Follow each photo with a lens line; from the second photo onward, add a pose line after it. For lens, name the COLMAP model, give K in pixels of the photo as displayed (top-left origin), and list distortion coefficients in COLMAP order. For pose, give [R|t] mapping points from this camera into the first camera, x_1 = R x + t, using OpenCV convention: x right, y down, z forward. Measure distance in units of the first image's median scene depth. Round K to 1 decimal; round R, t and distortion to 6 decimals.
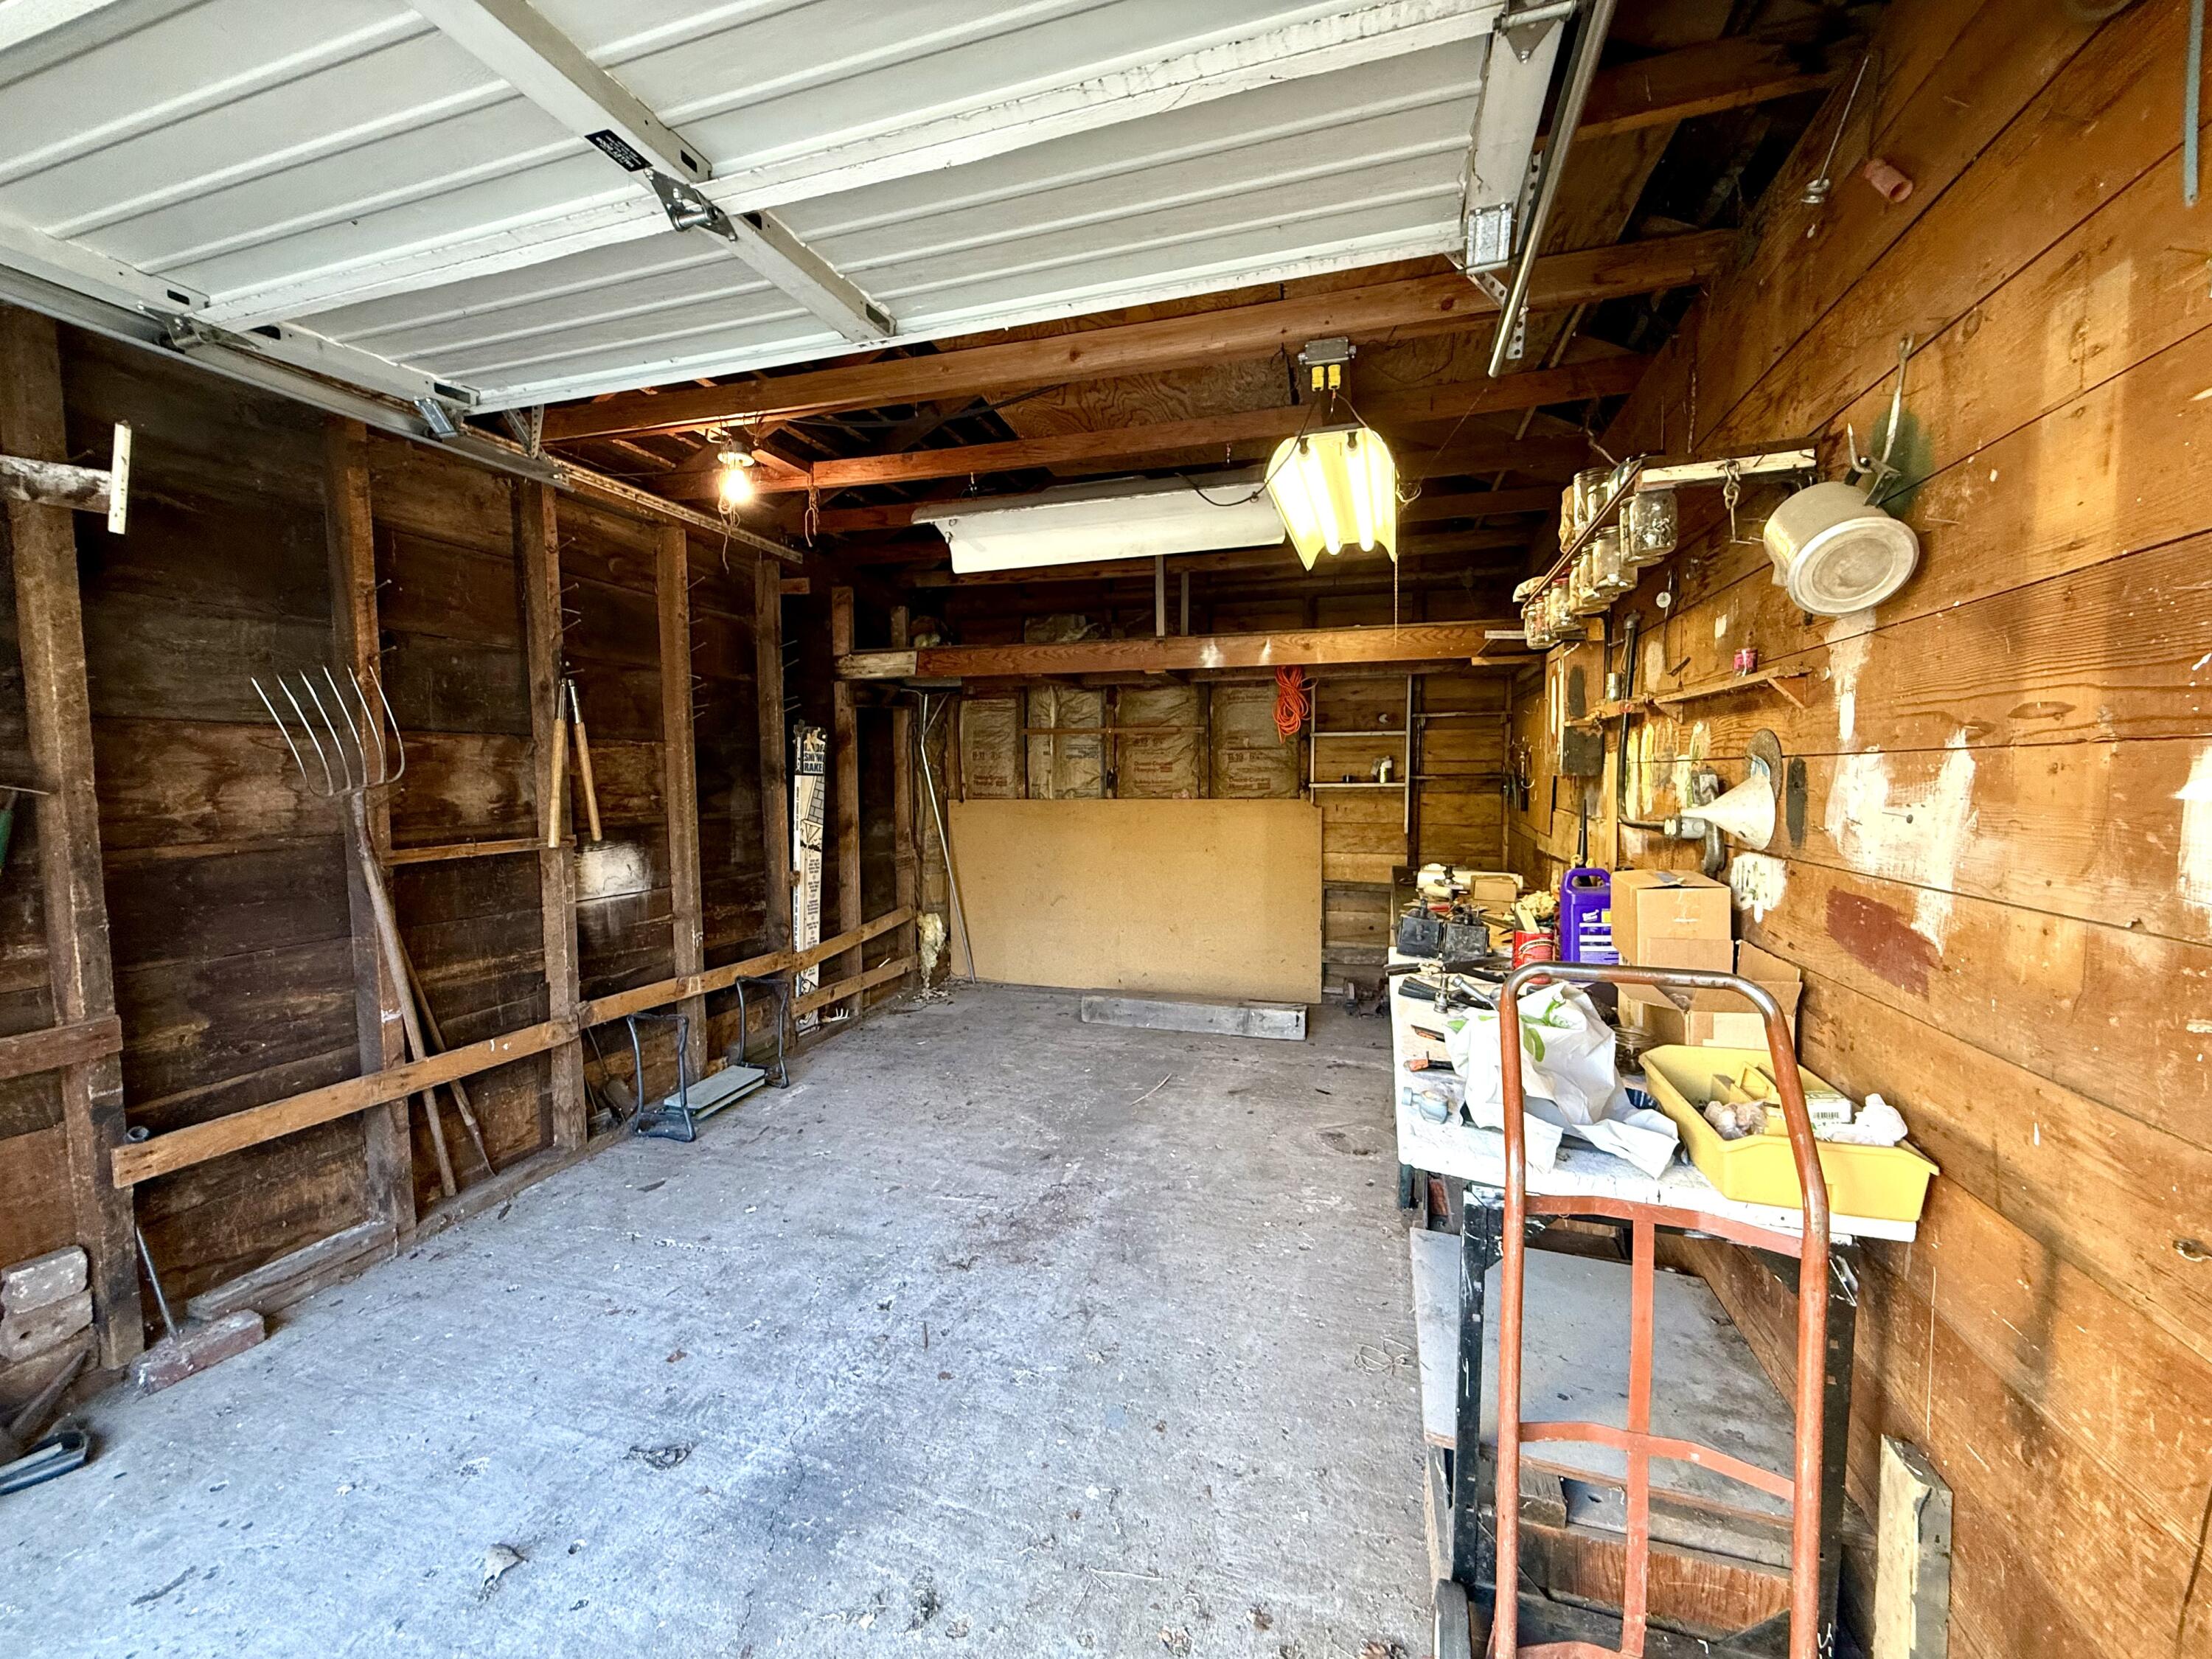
lens RADIAL K [[880.3, 0, 1102.5], [0, 880.3, 826.5], [0, 0, 1]] dist [-0.001193, 0.000819]
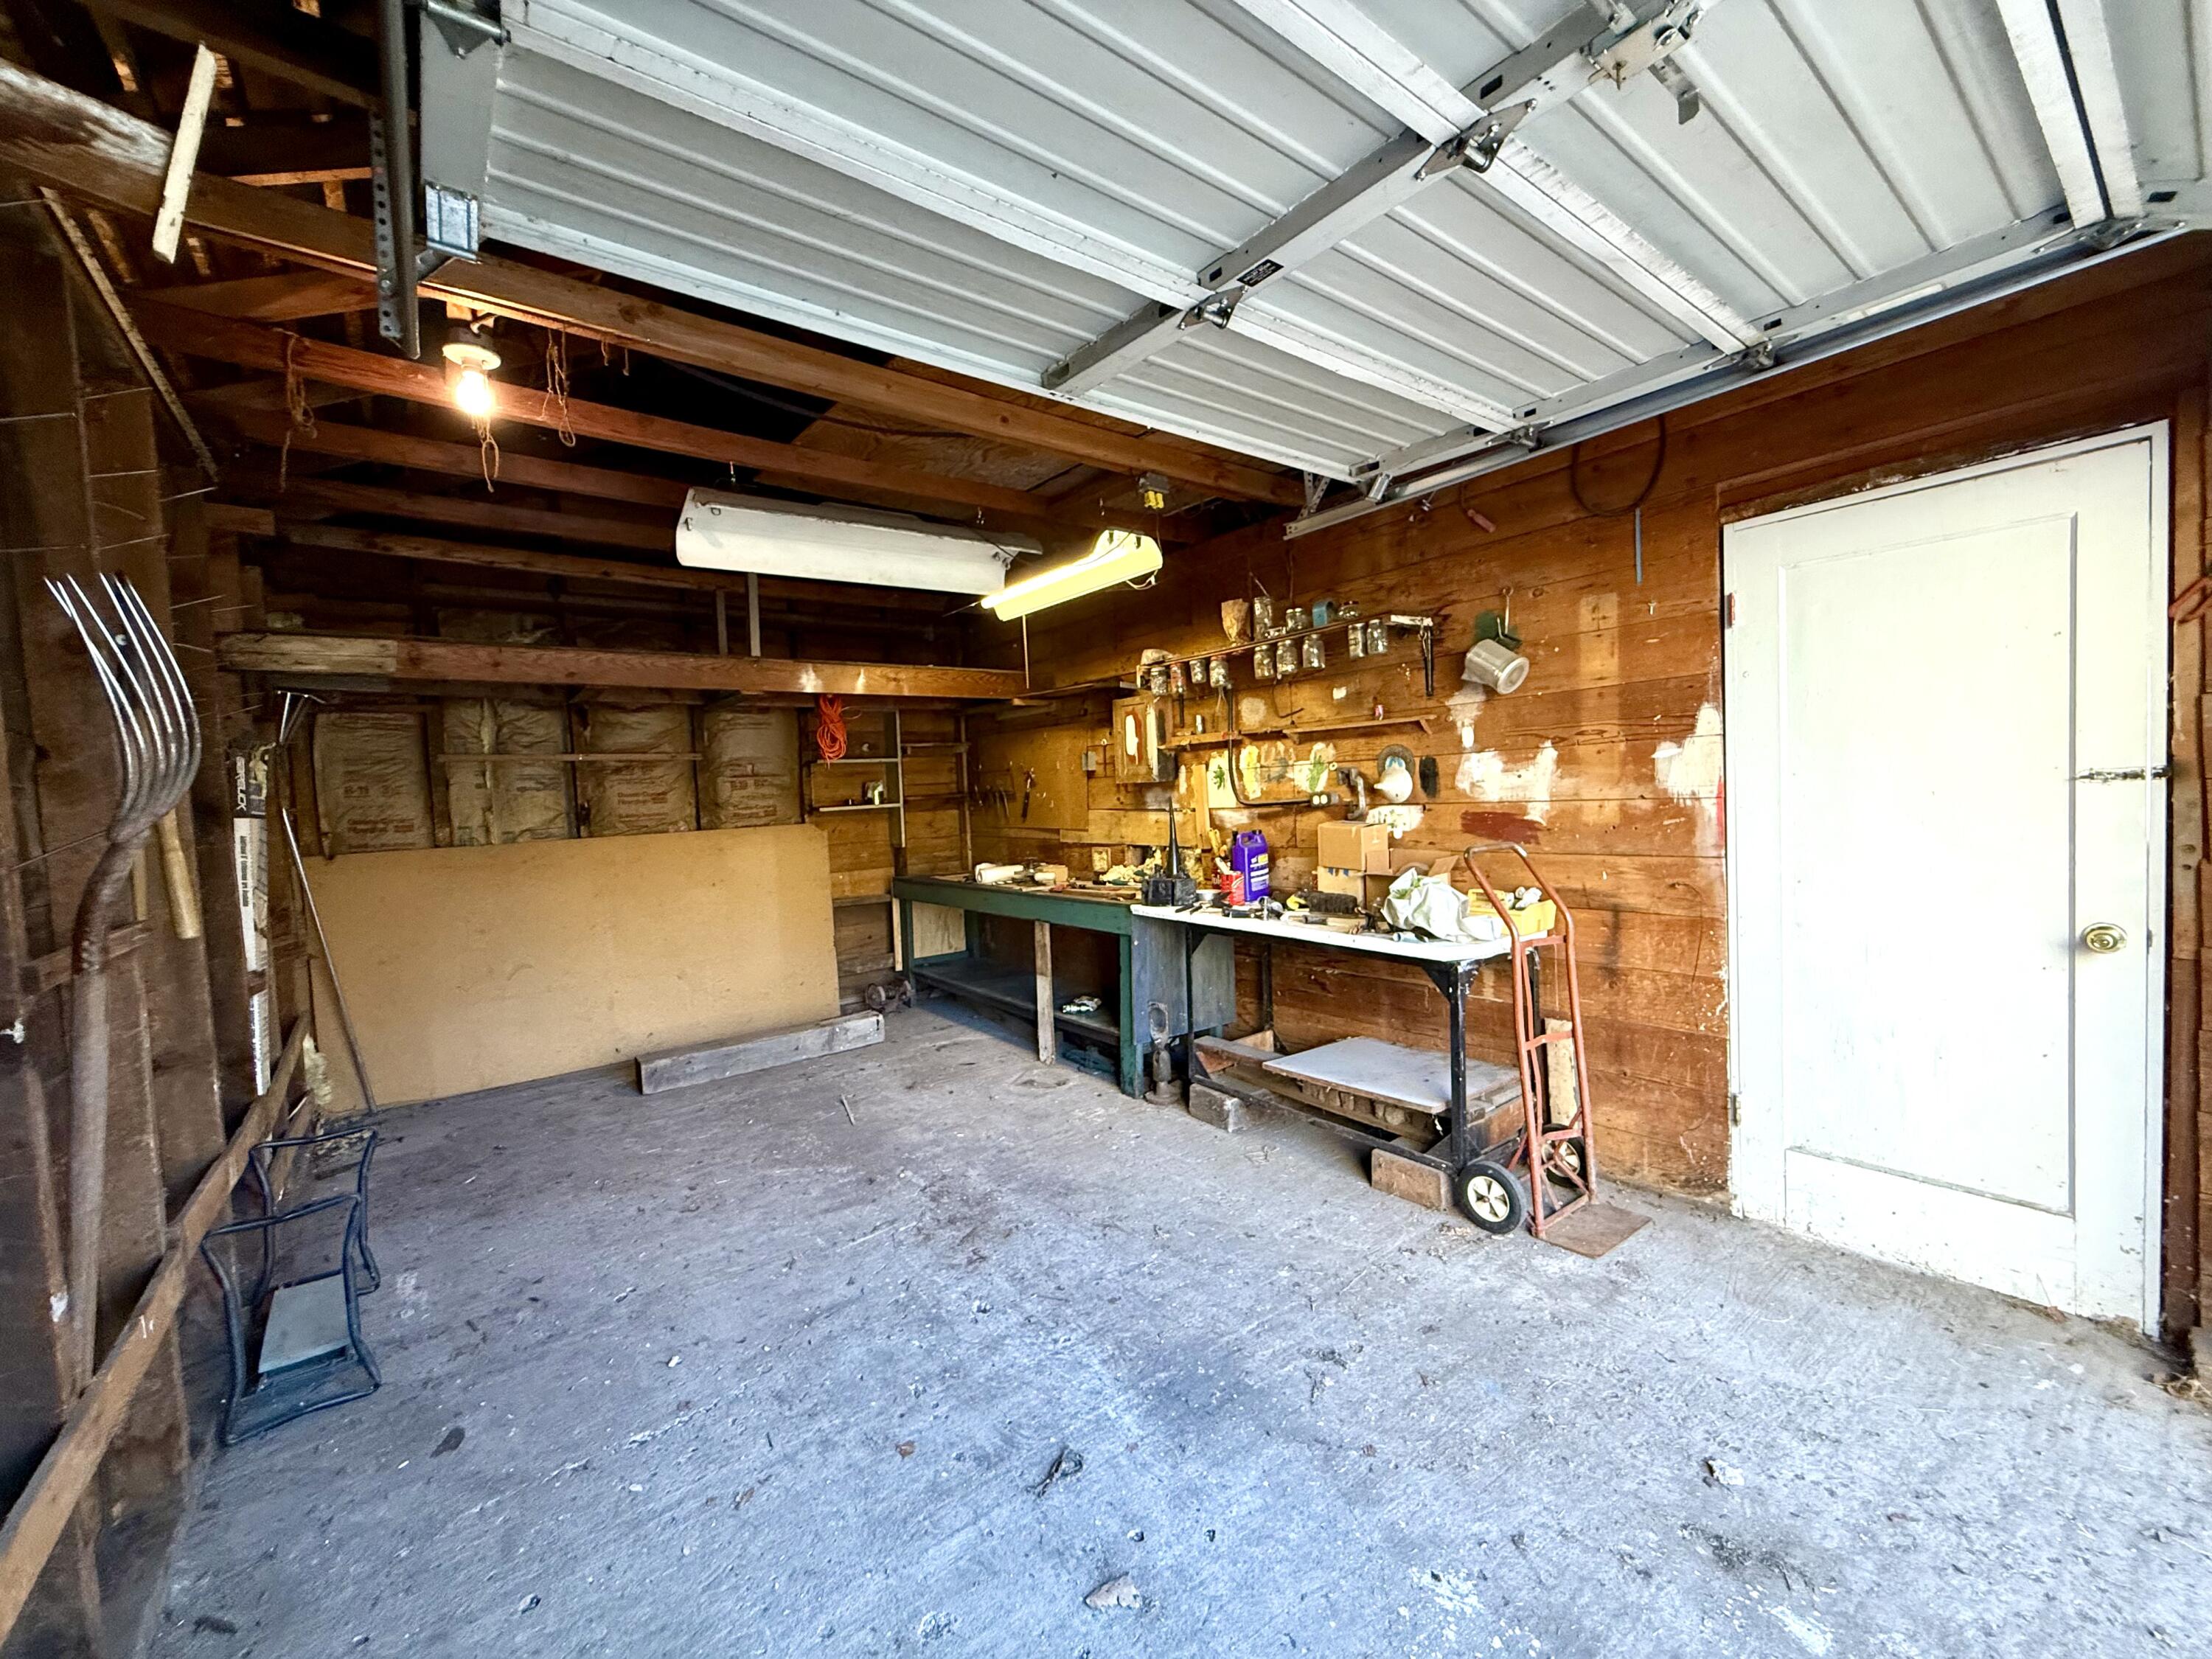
lens RADIAL K [[880.3, 0, 1102.5], [0, 880.3, 826.5], [0, 0, 1]] dist [-0.001193, 0.000819]
pose [[0.574152, -0.055237, 0.816884, -0.569147], [0.094939, 0.995483, 0.000585, 0.006164], [-0.813226, 0.077218, 0.576802, 0.161446]]
